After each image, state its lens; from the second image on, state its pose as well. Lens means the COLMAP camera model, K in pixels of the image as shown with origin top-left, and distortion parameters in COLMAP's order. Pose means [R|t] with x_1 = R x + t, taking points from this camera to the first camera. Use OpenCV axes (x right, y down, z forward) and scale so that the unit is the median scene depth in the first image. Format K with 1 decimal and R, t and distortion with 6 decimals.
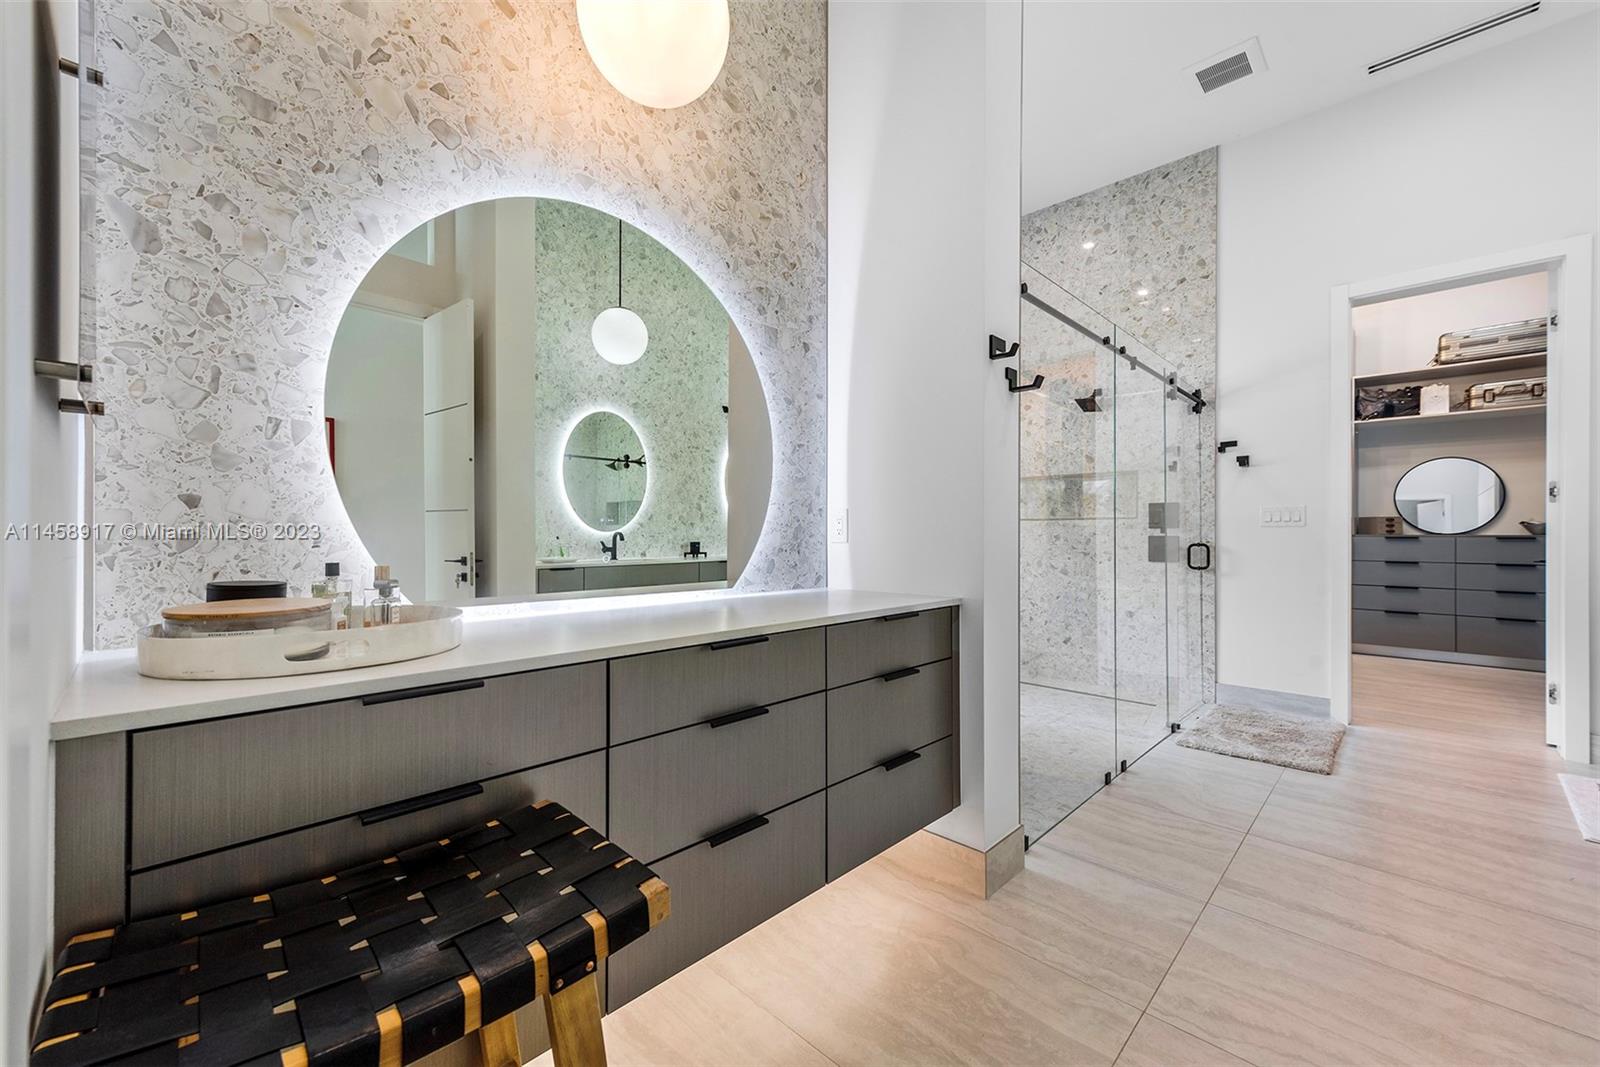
lens RADIAL K [[644.7, 0, 800.0], [0, 644.7, 533.5], [0, 0, 1]] dist [0.007416, 0.000057]
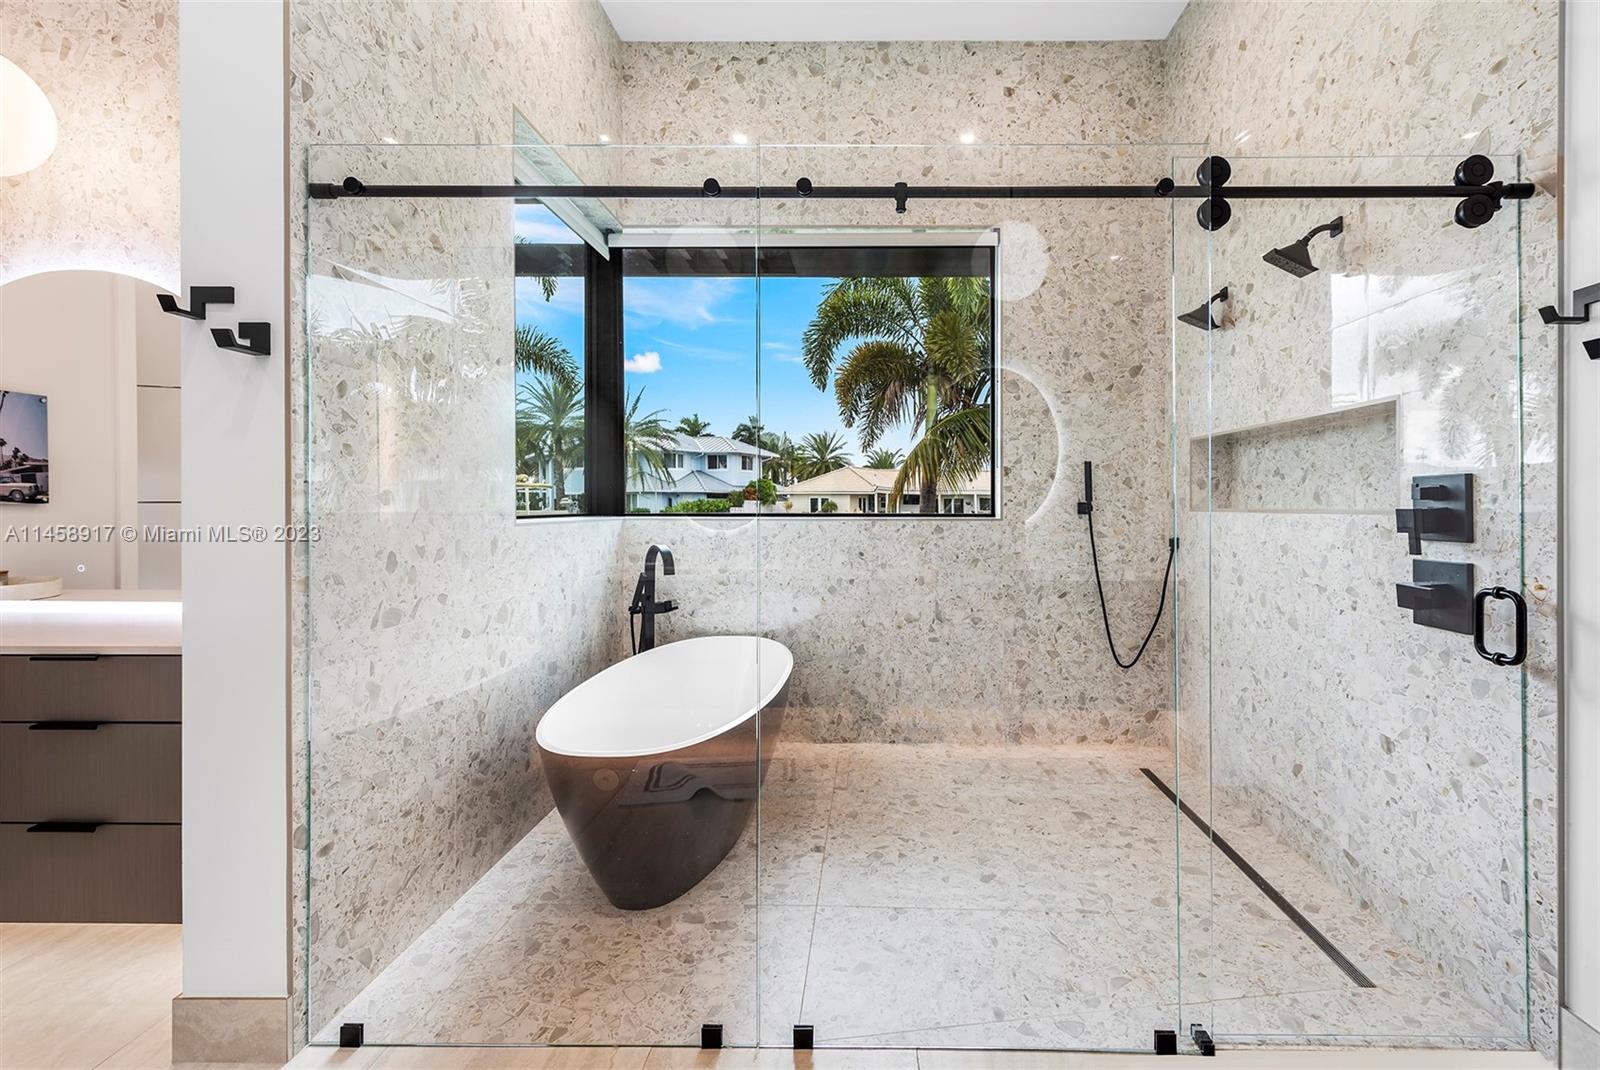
lens RADIAL K [[701.7, 0, 800.2], [0, 701.7, 509.1], [0, 0, 1]] dist [0.002166, 0.000349]
pose [[0.683758, 0.001565, -0.729707, 0.638976], [0.000052, 0.999998, 0.002193, -0.029664], [0.729709, -0.001538, 0.683756, 0.458548]]
